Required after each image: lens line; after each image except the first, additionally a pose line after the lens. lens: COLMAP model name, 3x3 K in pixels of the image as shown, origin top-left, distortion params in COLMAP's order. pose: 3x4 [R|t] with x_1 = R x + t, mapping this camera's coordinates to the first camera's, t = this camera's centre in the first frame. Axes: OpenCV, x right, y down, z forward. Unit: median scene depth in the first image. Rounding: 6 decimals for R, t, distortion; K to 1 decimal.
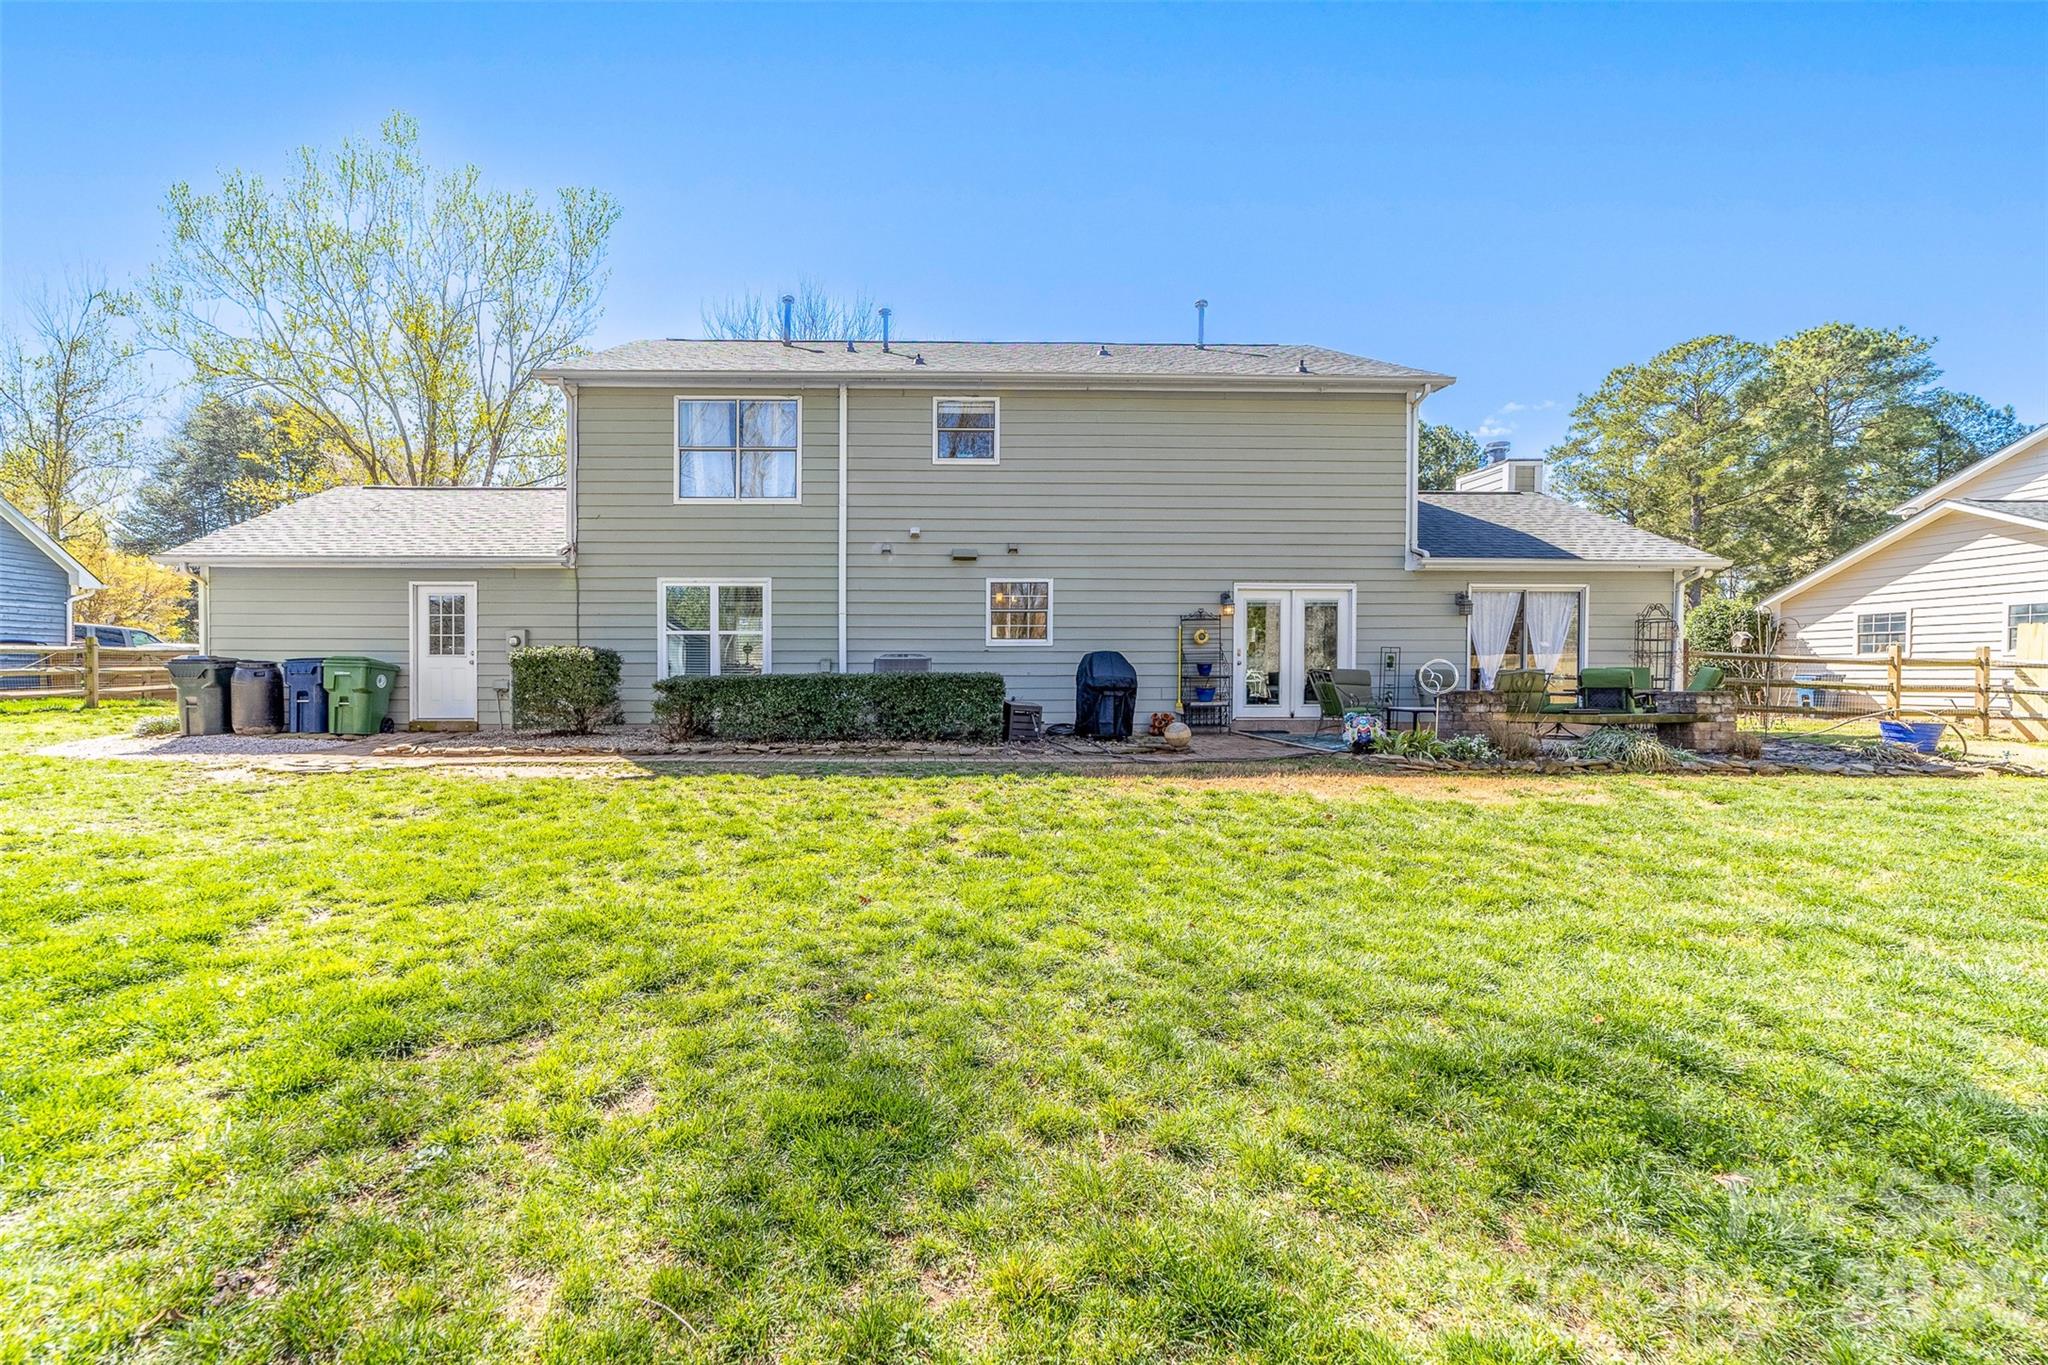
lens RADIAL K [[757.8, 0, 1020.9], [0, 757.8, 680.5], [0, 0, 1]] dist [-0.008386, 0.000241]
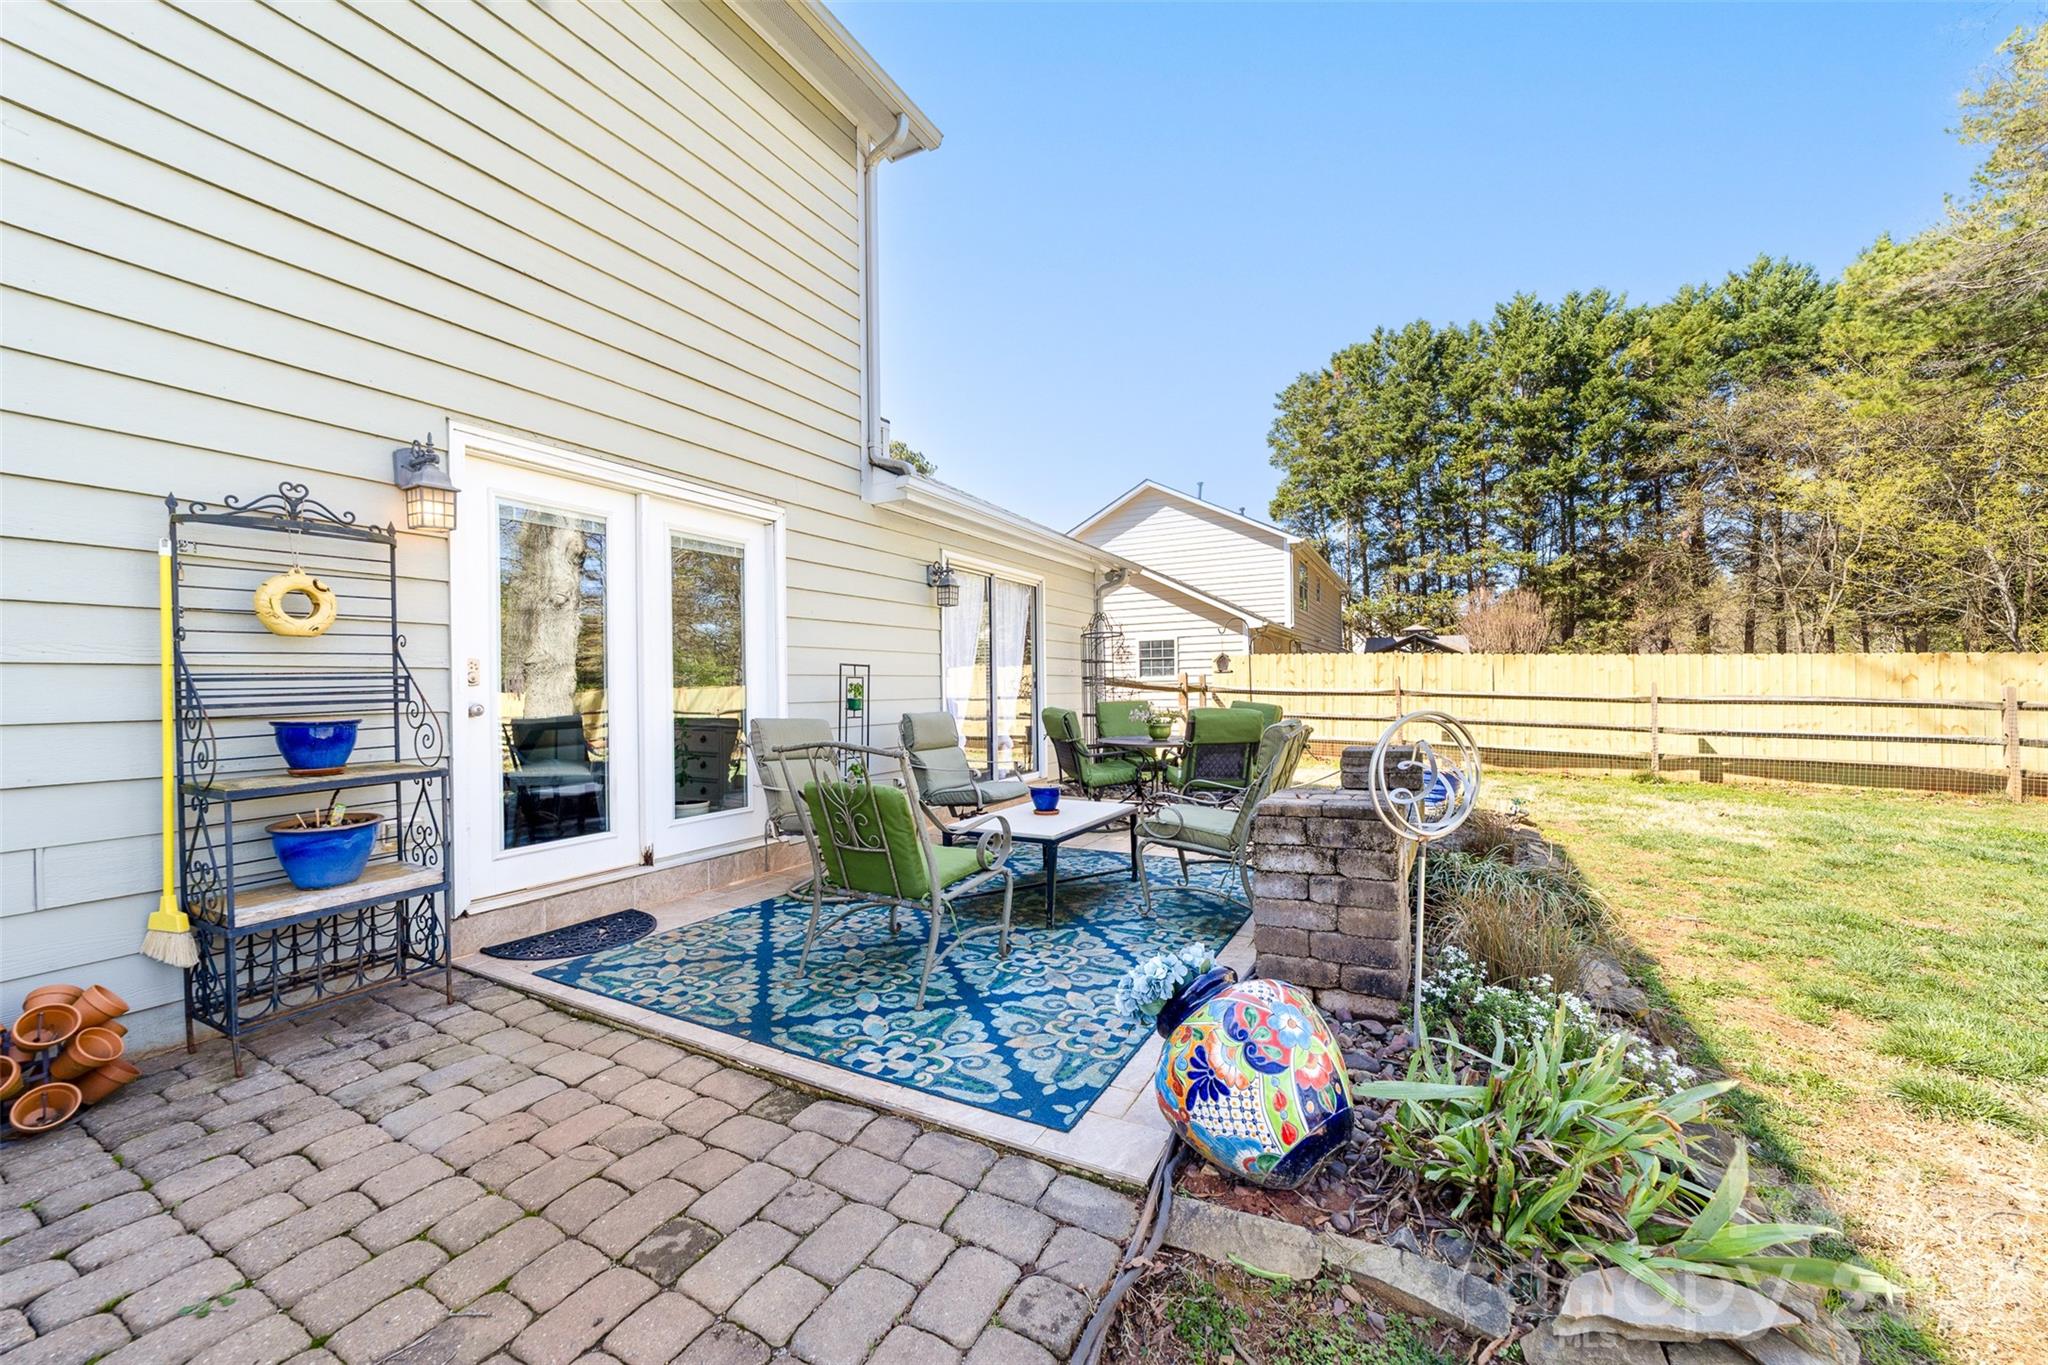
lens RADIAL K [[757.8, 0, 1012.7], [0, 757.8, 685.0], [0, 0, 1]] dist [-0.008386, 0.000241]
pose [[0.510220, -0.005686, 0.860025, 0.151357], [0.007940, 0.999967, 0.001901, -0.031808], [-0.860007, 0.005859, 0.510248, 0.692075]]
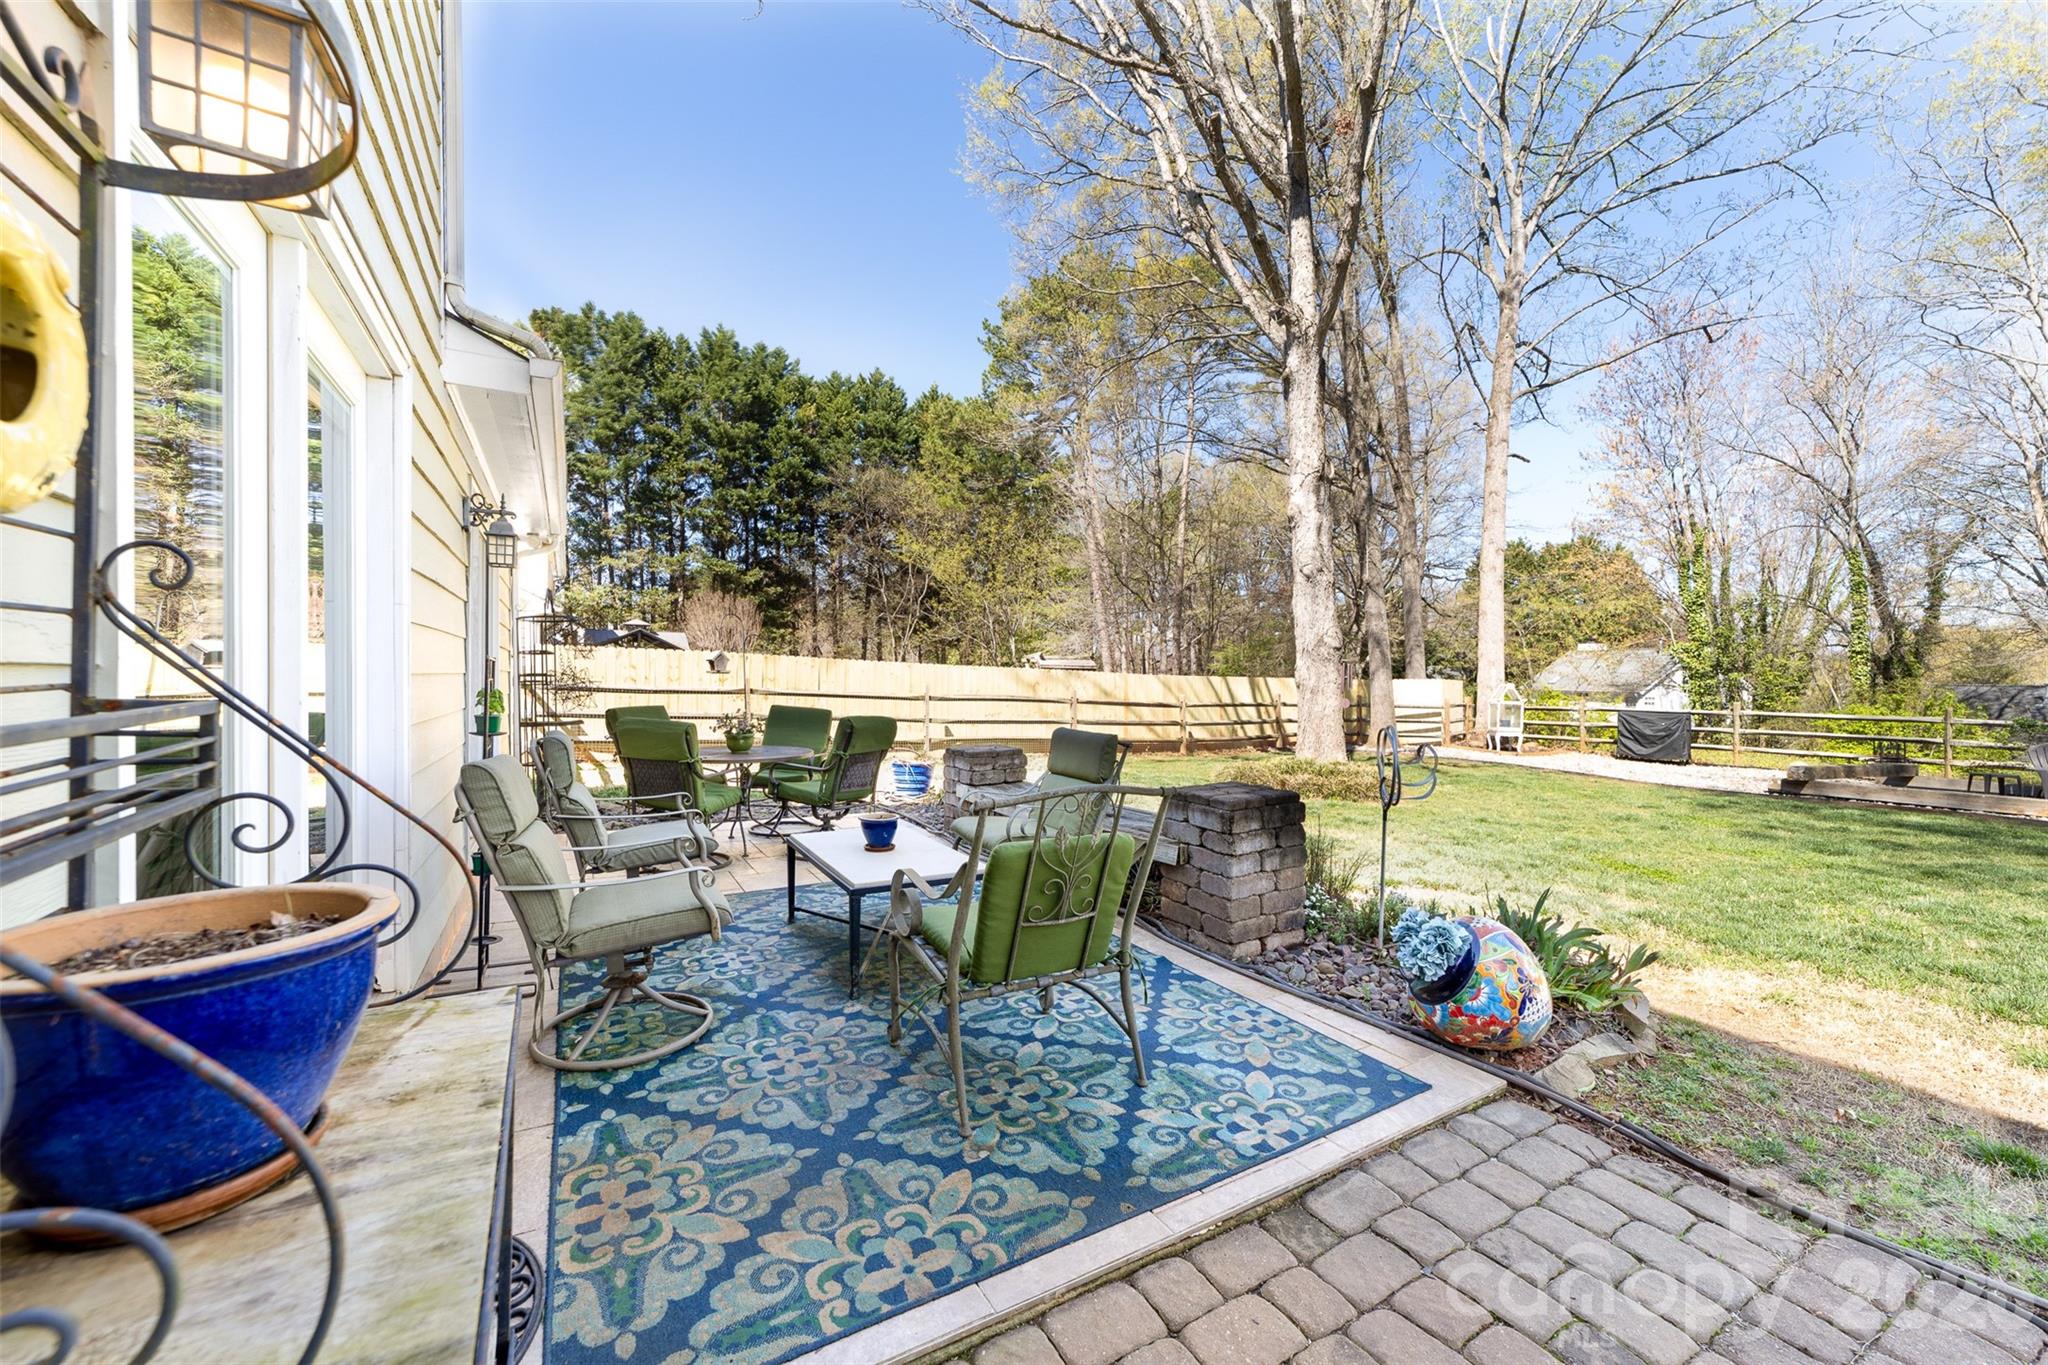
lens RADIAL K [[757.8, 0, 1023.3], [0, 757.8, 693.7], [0, 0, 1]] dist [-0.008386, 0.000241]
pose [[-0.448442, -0.023083, 0.893514, 0.189138], [-0.014058, 0.999725, 0.018771, -0.044658], [-0.893701, -0.004143, -0.448643, 1.152349]]
